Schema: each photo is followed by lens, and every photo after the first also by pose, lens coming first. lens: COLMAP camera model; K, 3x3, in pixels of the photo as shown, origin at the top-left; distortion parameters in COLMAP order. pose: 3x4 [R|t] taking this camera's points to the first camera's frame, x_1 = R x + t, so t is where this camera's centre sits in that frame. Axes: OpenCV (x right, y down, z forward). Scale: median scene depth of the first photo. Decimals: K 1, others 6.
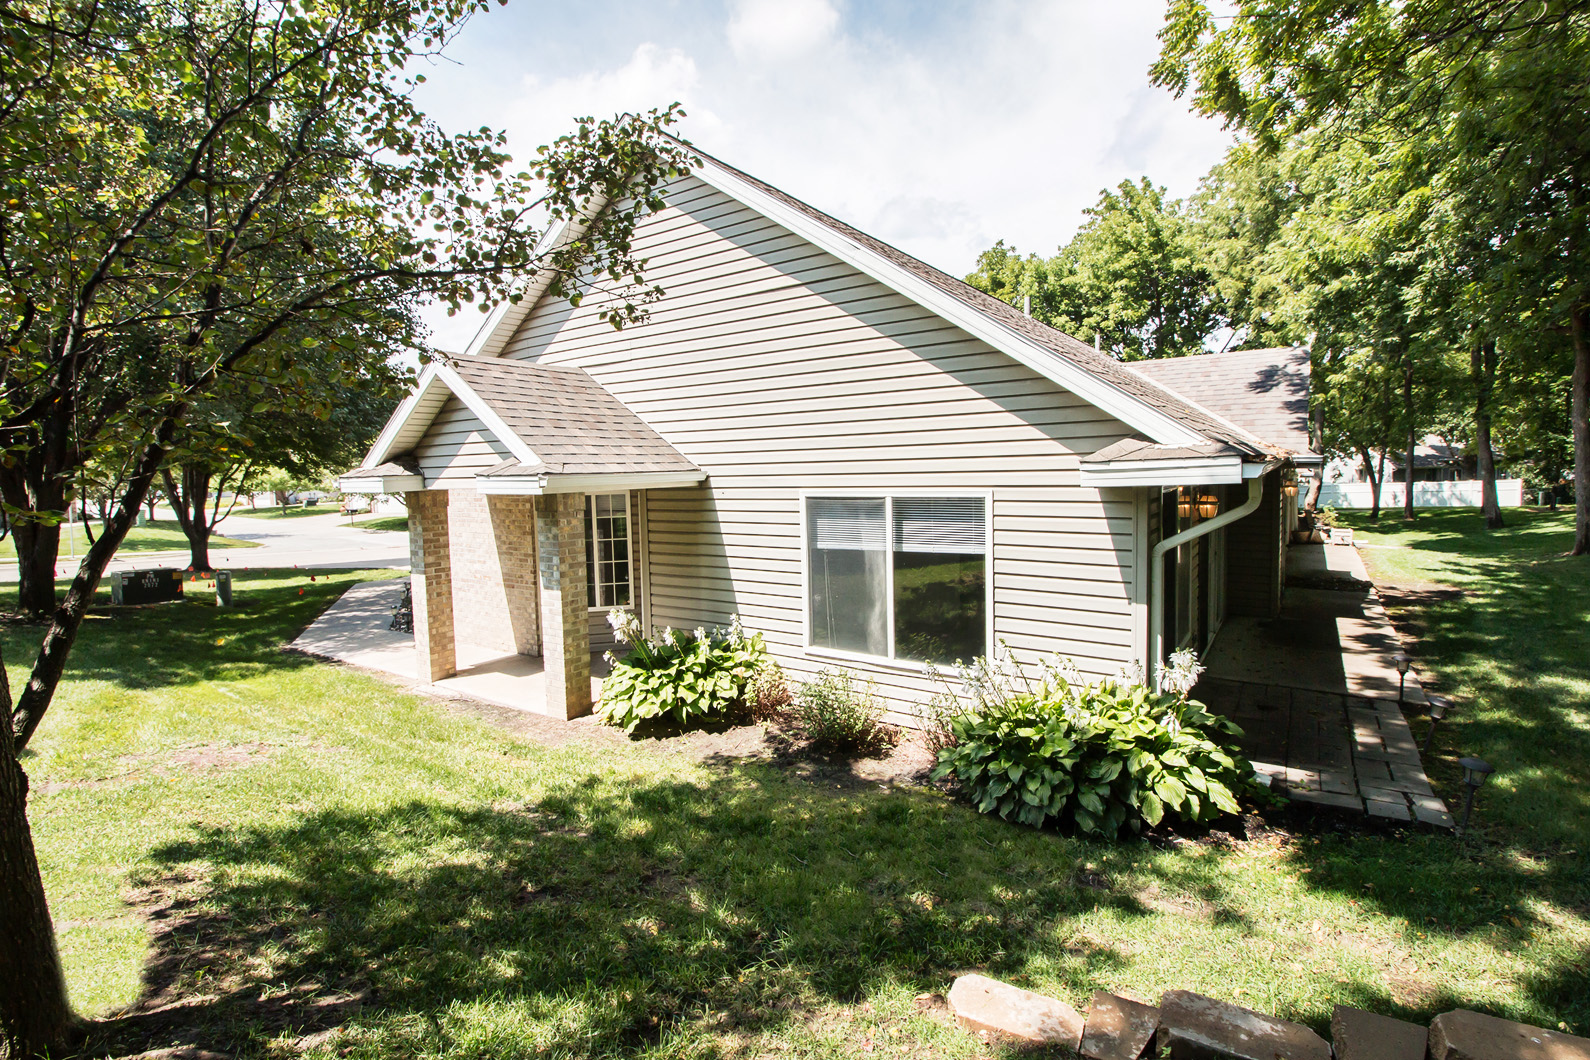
lens RADIAL K [[747.2, 0, 795.0], [0, 747.2, 530.0], [0, 0, 1]] dist [0.000282, -0.013975]
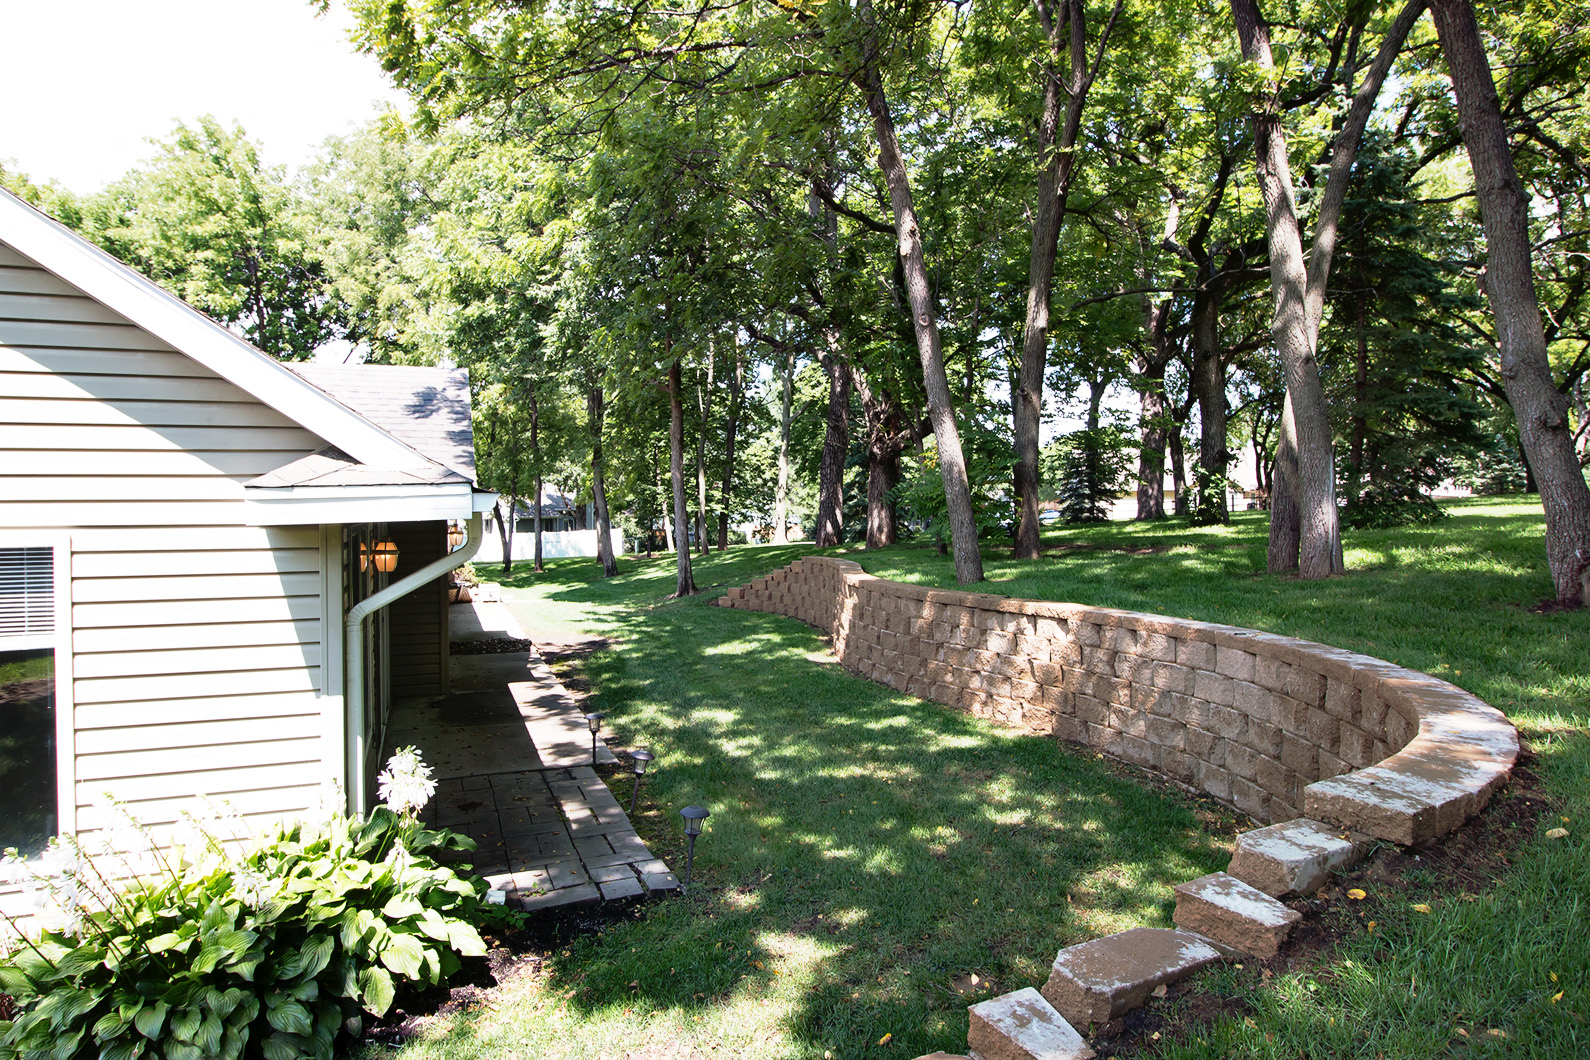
lens RADIAL K [[968.5, 0, 795.0], [0, 968.5, 530.0], [0, 0, 1]] dist [-0.003831, -0.002509]
pose [[0.560512, -0.002495, 0.828143, -0.032261], [0.062739, 0.997250, -0.039460, 0.007181], [-0.825766, 0.074074, 0.559127, 0.117152]]
